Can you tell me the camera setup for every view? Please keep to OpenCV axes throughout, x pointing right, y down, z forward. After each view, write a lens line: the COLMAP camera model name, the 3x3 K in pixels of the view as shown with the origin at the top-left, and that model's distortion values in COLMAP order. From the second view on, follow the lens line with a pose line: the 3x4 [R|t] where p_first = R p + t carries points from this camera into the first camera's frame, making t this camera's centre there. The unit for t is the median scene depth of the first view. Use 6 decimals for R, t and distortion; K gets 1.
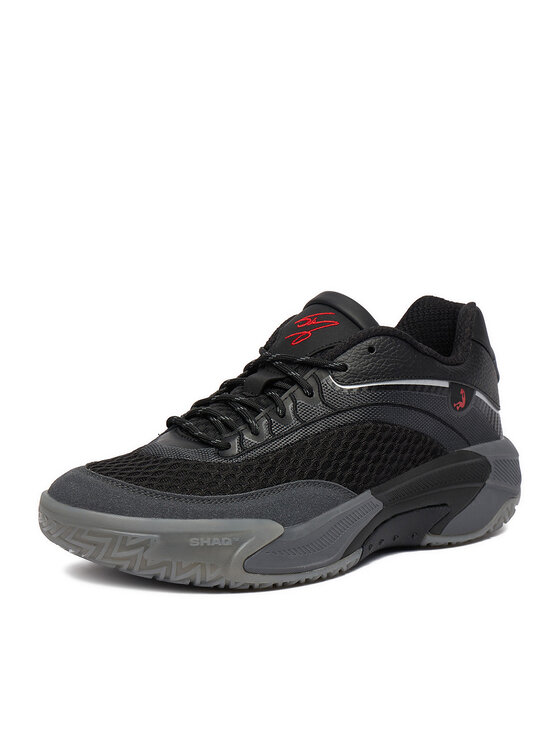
lens RADIAL K [[1590.6, 0, 280.0], [0, 1590.6, 373.0], [0, 0, 1]] dist [-0.033652, -0.062376]
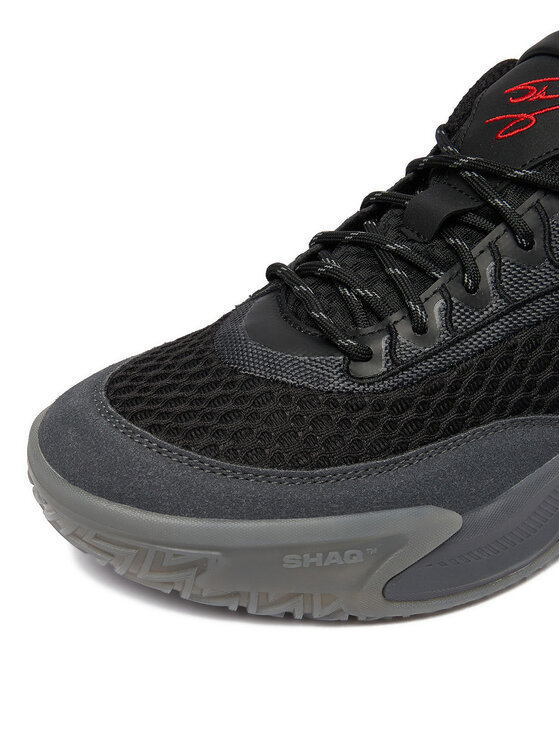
lens RADIAL K [[991.9, 0, 280.0], [0, 991.9, 373.0], [0, 0, 1]] dist [-0.090076, -0.049818]
pose [[0.988803, 0.062236, -0.135632, -0.016066], [-0.006182, 0.925188, 0.379458, -0.073151], [0.149101, -0.374371, 0.915213, 0.683740]]
